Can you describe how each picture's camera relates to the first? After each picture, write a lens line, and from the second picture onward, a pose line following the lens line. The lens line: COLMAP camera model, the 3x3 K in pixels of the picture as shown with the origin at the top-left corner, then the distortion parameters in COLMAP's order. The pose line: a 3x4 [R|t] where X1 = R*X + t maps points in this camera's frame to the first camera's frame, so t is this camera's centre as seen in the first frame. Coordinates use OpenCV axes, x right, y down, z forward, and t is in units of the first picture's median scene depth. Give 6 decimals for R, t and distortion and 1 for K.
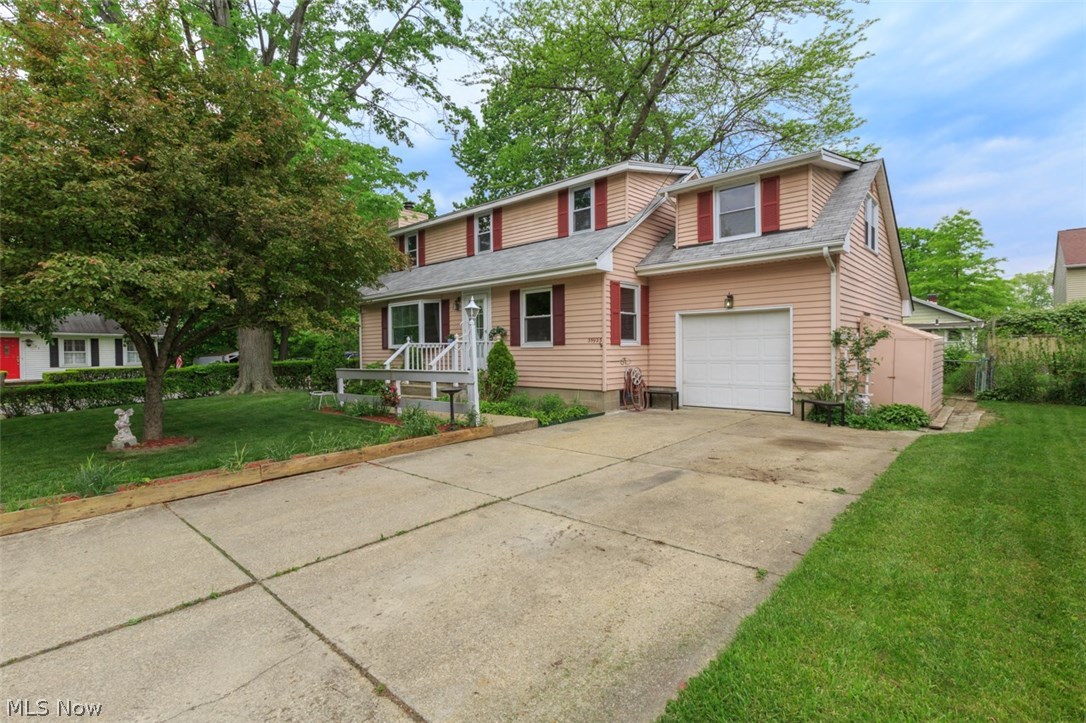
lens RADIAL K [[514.6, 0, 547.6], [0, 514.6, 365.2], [0, 0, 1]] dist [-0.001807, 0.000022]
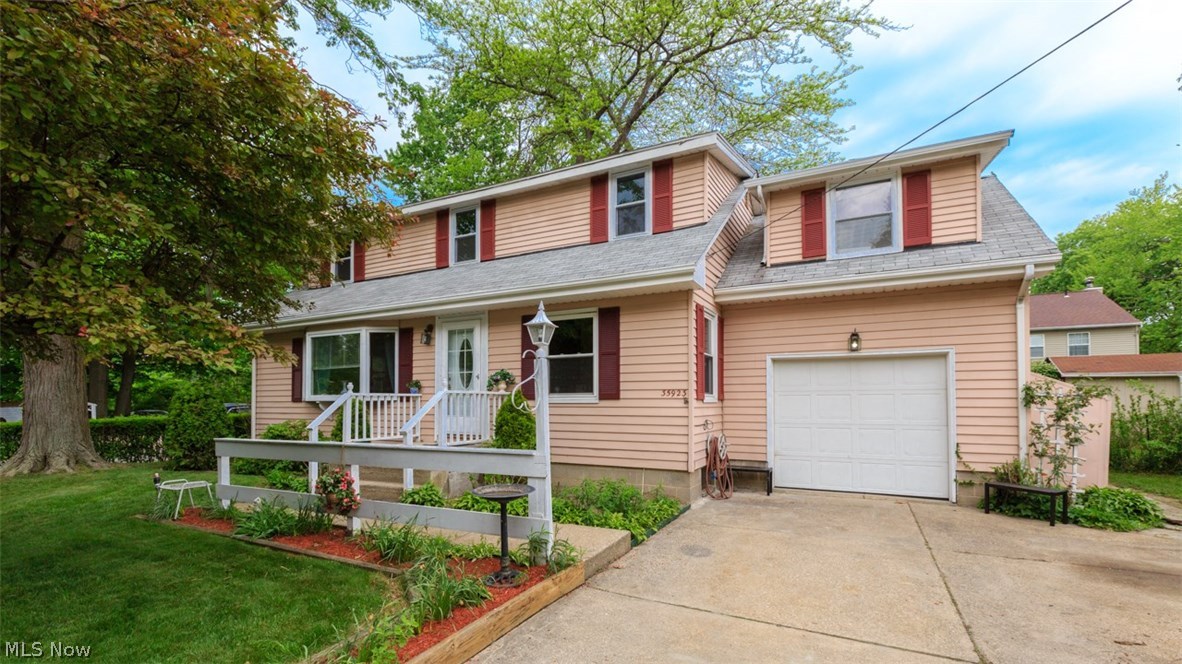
lens RADIAL K [[529.6, 0, 597.9], [0, 529.6, 395.3], [0, 0, 1]] dist [0.003186, -0.000417]
pose [[0.968754, 0.014078, 0.247625, -0.151167], [-0.003158, 0.999007, -0.044441, -0.013894], [-0.248004, 0.042271, 0.967836, 0.338183]]
